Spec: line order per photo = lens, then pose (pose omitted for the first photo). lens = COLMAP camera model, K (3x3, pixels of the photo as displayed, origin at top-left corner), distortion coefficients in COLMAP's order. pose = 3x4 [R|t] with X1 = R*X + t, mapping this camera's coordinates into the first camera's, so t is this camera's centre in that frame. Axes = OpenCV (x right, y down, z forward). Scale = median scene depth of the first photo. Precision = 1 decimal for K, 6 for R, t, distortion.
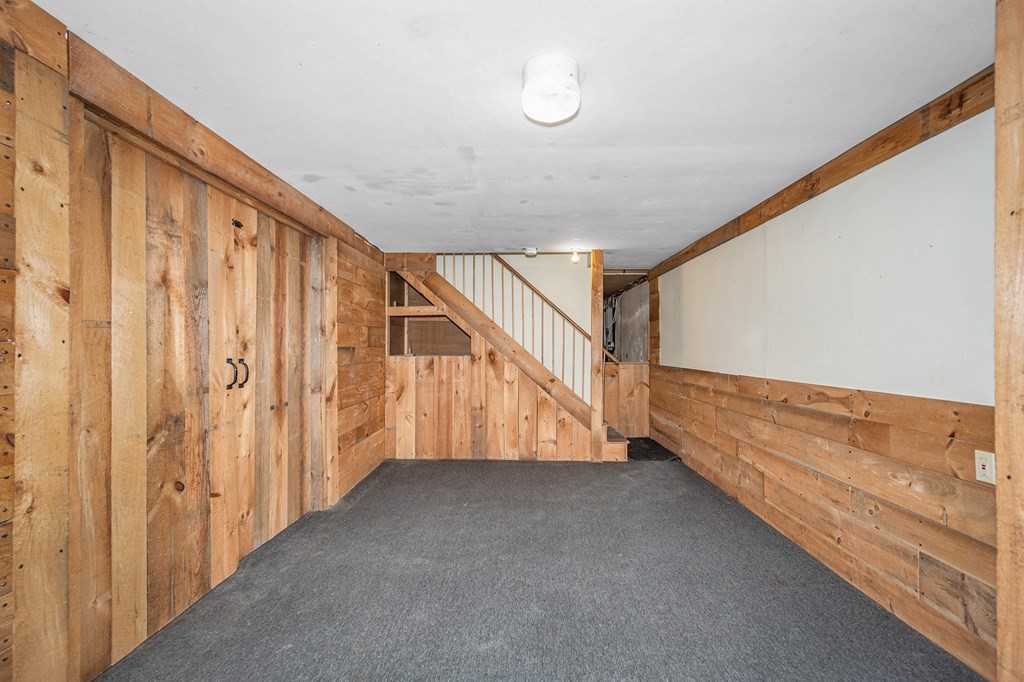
lens RADIAL K [[431.2, 0, 490.0], [0, 431.2, 340.1], [0, 0, 1]] dist [-0.000090, 0.000148]
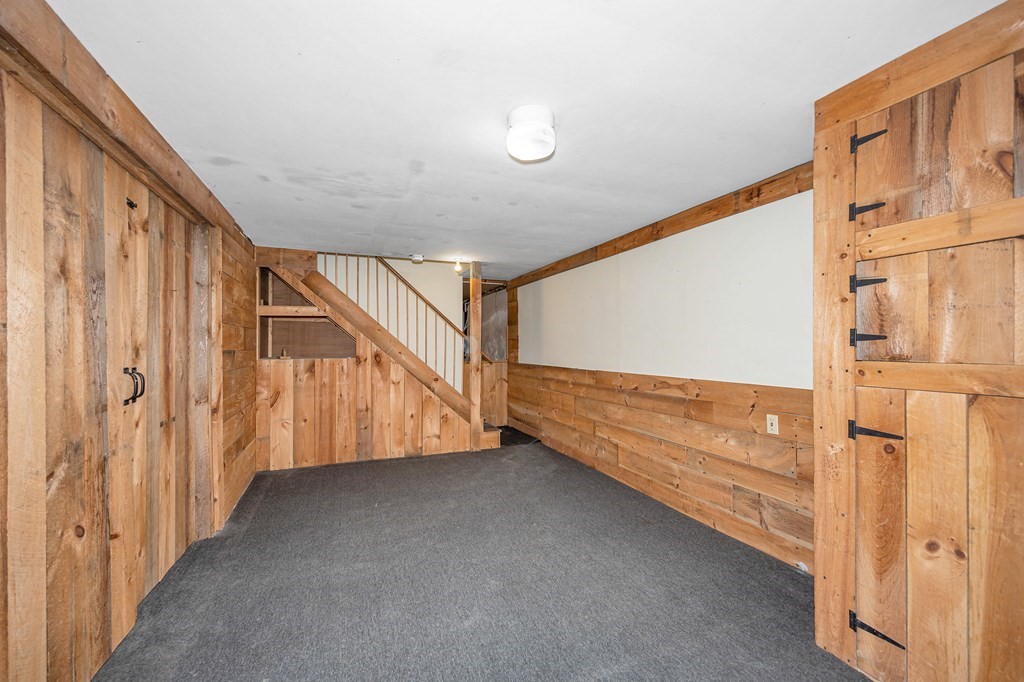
lens RADIAL K [[412.8, 0, 487.6], [0, 412.8, 339.8], [0, 0, 1]] dist [0.000803, 0.000995]
pose [[0.918081, 0.002130, 0.396386, -0.307346], [-0.002427, 0.999997, 0.000246, -0.013229], [-0.396385, -0.001188, 0.918084, 0.006486]]
